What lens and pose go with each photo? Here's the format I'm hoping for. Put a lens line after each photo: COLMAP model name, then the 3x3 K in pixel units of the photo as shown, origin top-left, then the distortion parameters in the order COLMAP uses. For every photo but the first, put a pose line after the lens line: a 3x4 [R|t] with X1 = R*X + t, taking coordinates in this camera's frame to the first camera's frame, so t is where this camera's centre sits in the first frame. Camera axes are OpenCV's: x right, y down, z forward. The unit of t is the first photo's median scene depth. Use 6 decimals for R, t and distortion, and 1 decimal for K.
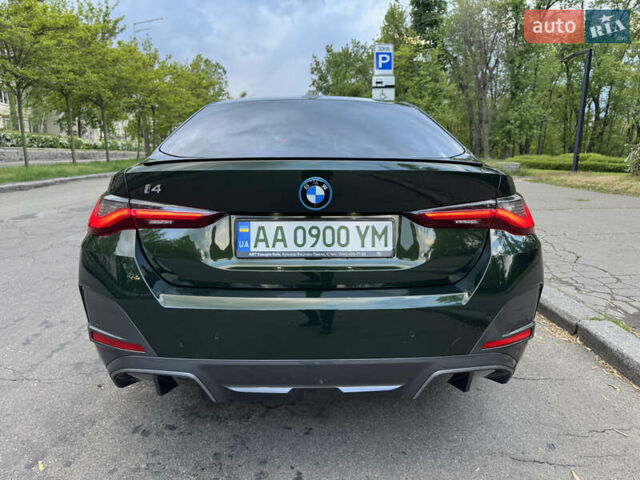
lens RADIAL K [[457.2, 0, 323.2], [0, 457.2, 230.3], [0, 0, 1]] dist [0.036475, -0.049440]
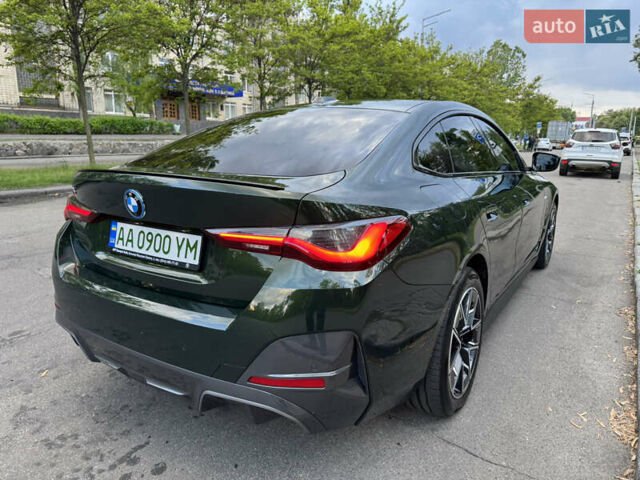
lens RADIAL K [[457.2, 0, 323.2], [0, 457.2, 230.3], [0, 0, 1]] dist [0.036475, -0.049440]
pose [[0.821766, 0.113523, -0.558402, 0.952237], [-0.101102, 0.993454, 0.053184, -0.115740], [0.560784, 0.012751, 0.827864, 0.299682]]
